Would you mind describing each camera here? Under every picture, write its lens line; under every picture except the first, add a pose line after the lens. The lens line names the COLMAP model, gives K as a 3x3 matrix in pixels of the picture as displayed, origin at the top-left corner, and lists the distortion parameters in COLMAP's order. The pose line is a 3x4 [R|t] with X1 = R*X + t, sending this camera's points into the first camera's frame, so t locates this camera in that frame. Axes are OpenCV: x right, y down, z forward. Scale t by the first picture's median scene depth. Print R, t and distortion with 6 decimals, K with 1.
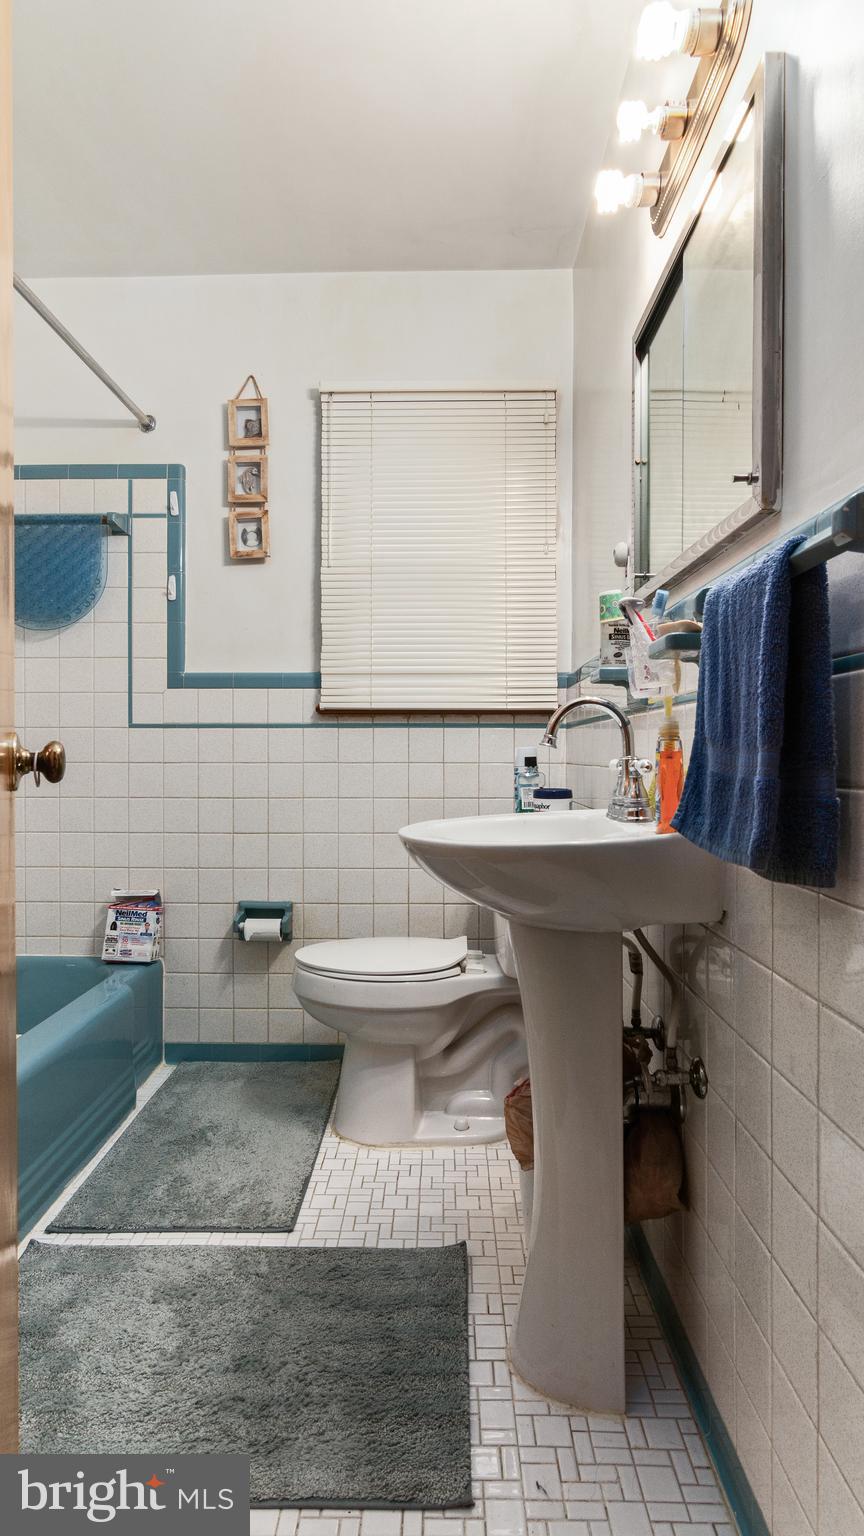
lens RADIAL K [[797.2, 0, 432.0], [0, 797.2, 768.0], [0, 0, 1]] dist [-0.000286, -0.000371]
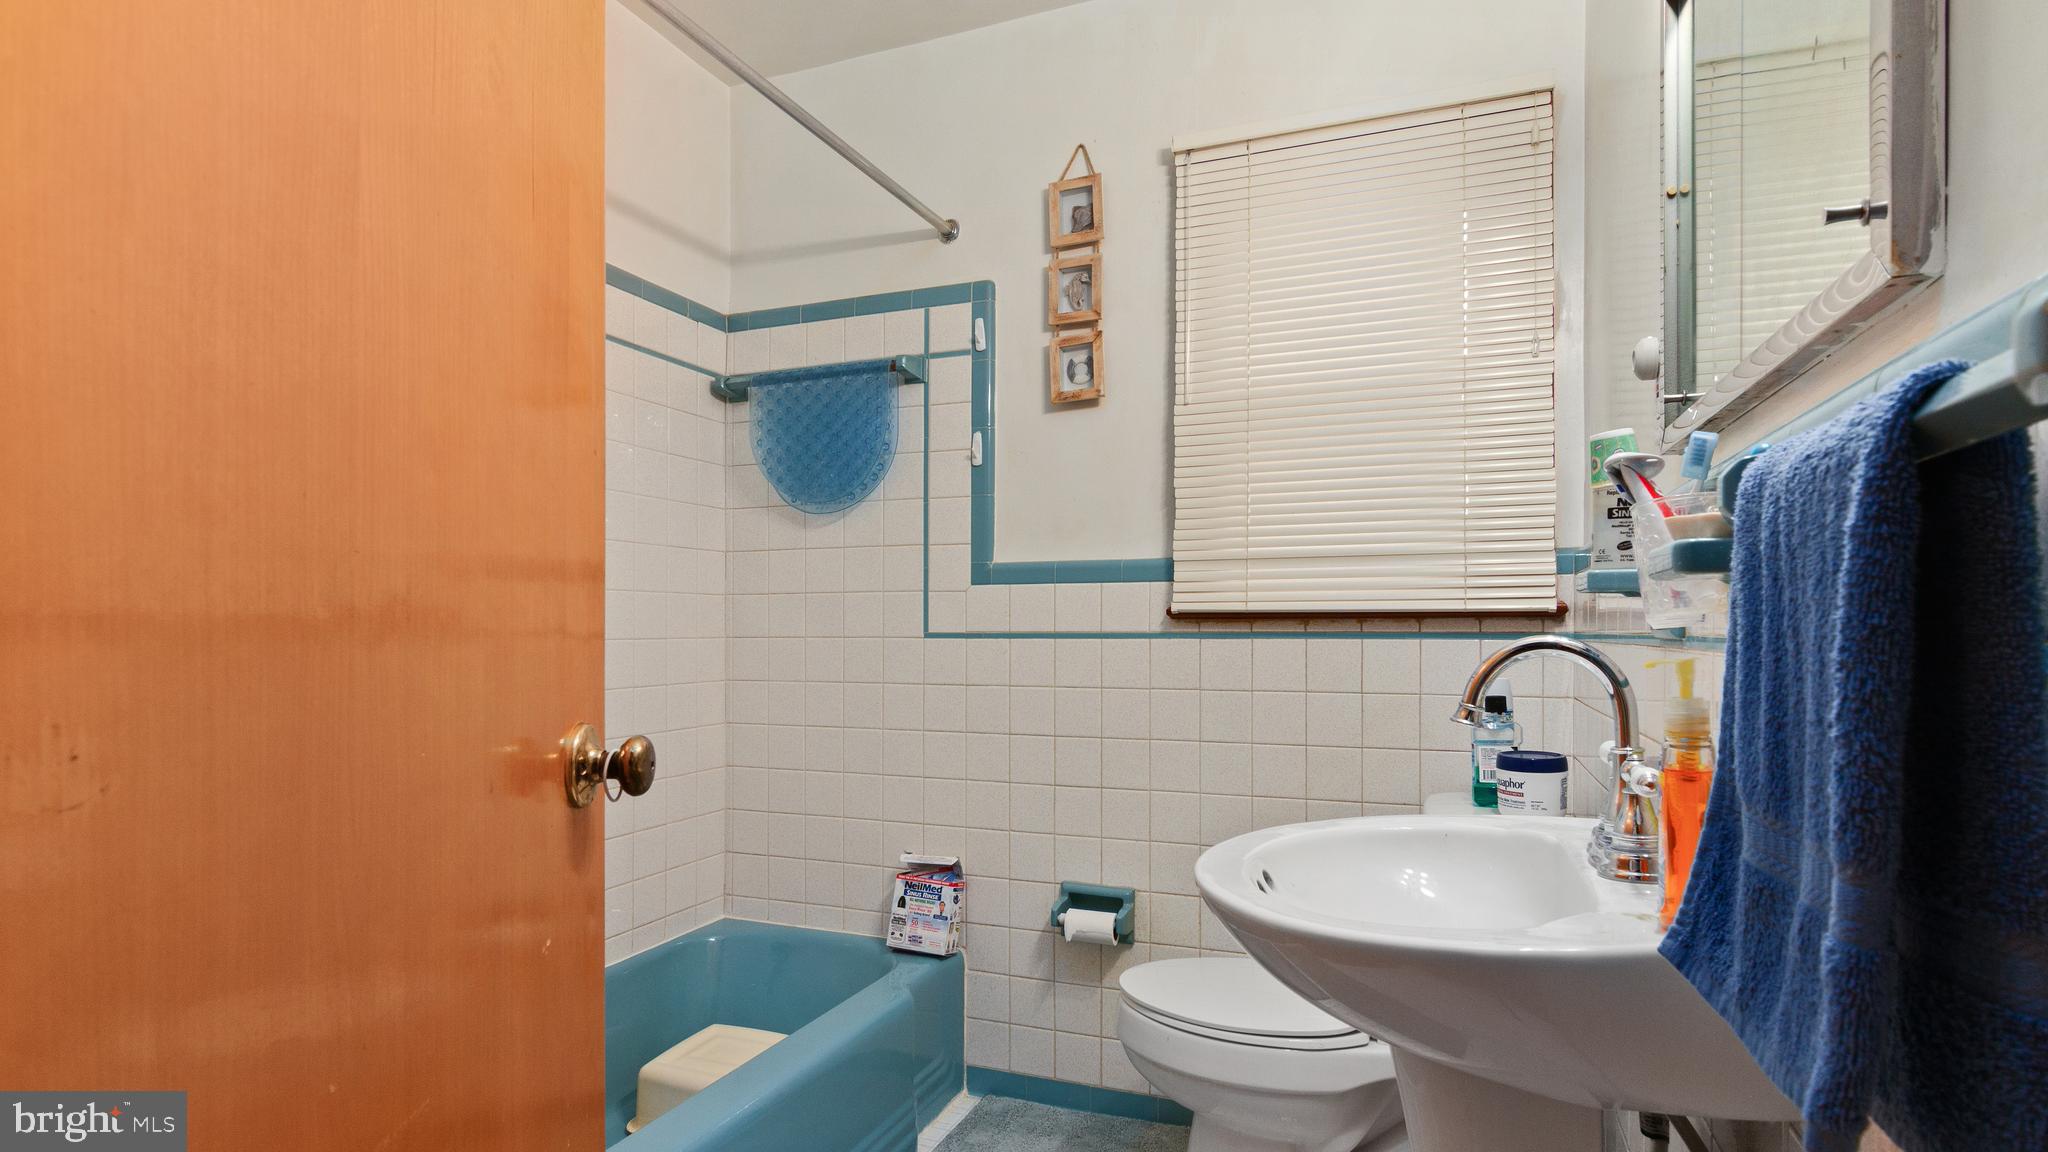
lens RADIAL K [[1063.0, 0, 1023.3], [0, 1063.0, 638.4], [0, 0, 1]] dist [-0.000286, -0.000371]
pose [[0.935356, 0.000801, -0.353708, 0.063423], [-0.004291, 0.999950, -0.009084, -0.042456], [0.353683, 0.010014, 0.935312, 0.098388]]
